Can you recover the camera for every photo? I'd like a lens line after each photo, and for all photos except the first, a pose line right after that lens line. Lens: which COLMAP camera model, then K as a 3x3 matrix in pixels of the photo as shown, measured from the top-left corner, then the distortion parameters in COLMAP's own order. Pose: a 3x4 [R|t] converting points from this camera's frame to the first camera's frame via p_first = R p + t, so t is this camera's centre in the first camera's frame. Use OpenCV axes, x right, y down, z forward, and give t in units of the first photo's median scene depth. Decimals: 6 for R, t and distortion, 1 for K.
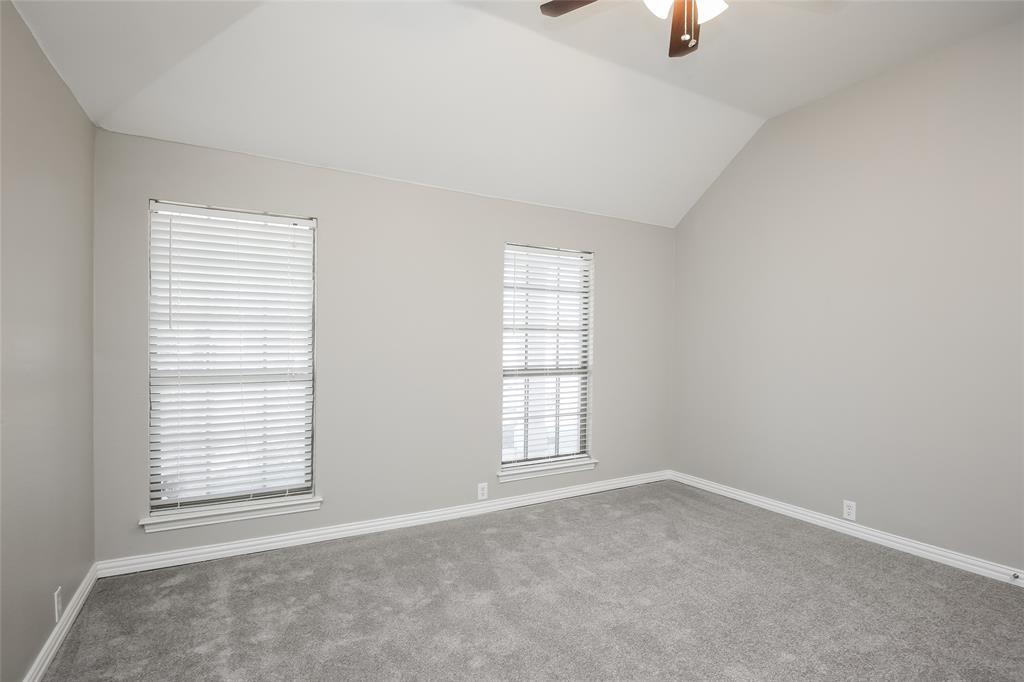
lens RADIAL K [[500.4, 0, 527.1], [0, 500.4, 344.7], [0, 0, 1]] dist [-0.023435, -0.001001]
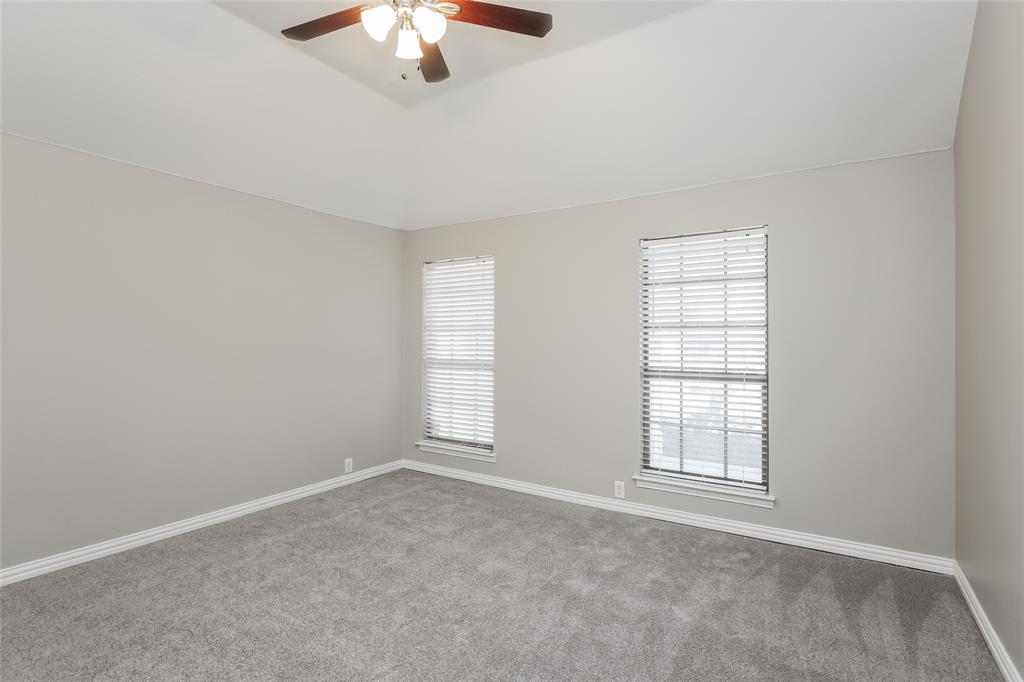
lens RADIAL K [[476.7, 0, 549.5], [0, 476.7, 337.5], [0, 0, 1]] dist [-0.023995, 0.000154]
pose [[0.484358, -0.016016, -0.874723, 0.664252], [-0.004102, 0.999780, -0.020577, 0.006546], [0.874860, 0.013554, 0.484185, 0.392534]]
